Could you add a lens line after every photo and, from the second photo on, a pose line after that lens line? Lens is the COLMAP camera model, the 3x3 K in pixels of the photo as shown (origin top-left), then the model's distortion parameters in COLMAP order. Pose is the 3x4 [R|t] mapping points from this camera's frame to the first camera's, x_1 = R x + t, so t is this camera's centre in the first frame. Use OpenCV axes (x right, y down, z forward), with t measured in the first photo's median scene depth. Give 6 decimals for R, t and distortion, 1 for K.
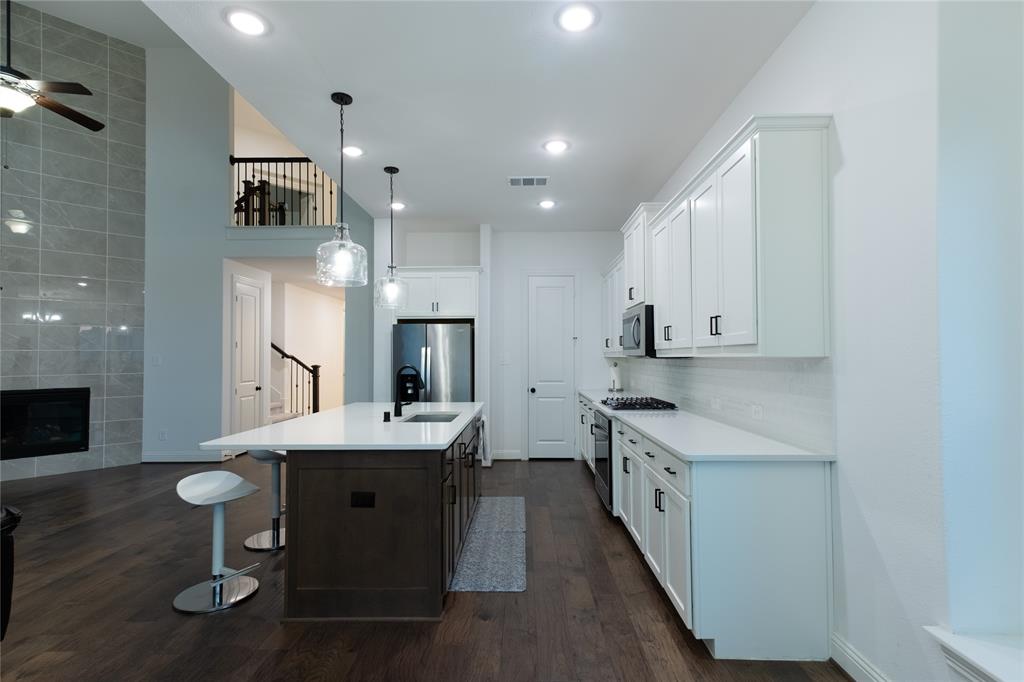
lens RADIAL K [[500.1, 0, 516.7], [0, 500.1, 357.9], [0, 0, 1]] dist [0.001814, 0.000297]
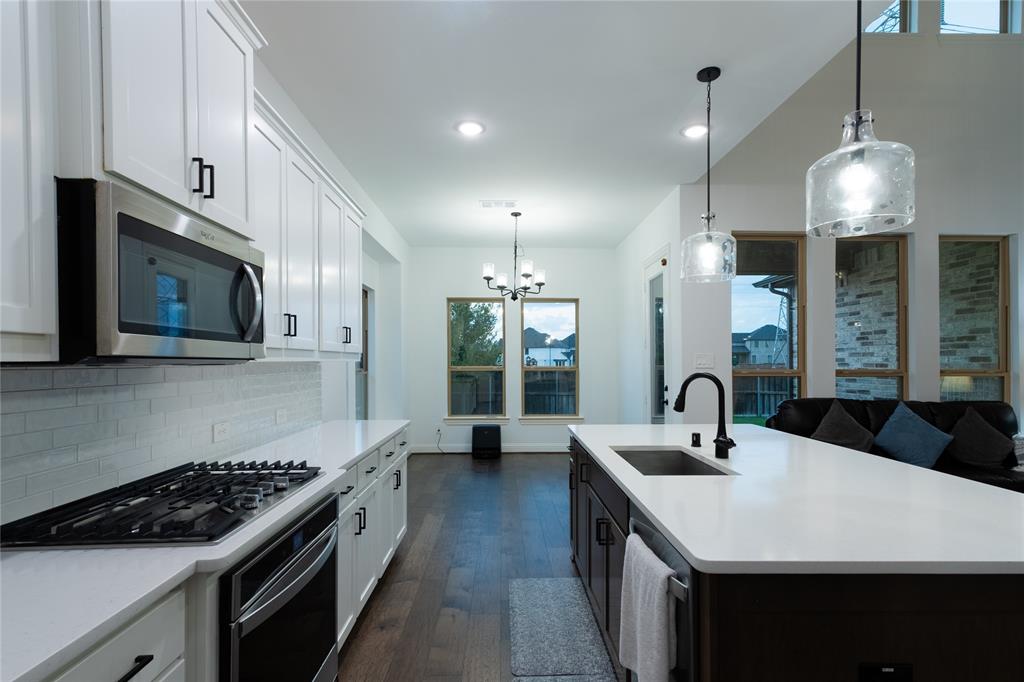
lens RADIAL K [[500.1, 0, 516.7], [0, 500.1, 357.9], [0, 0, 1]] dist [0.001814, 0.000297]
pose [[-0.999031, 0.005641, -0.043655, 0.041829], [0.005859, 0.999971, -0.004872, -0.001273], [0.043627, -0.005123, -0.999035, 1.885648]]
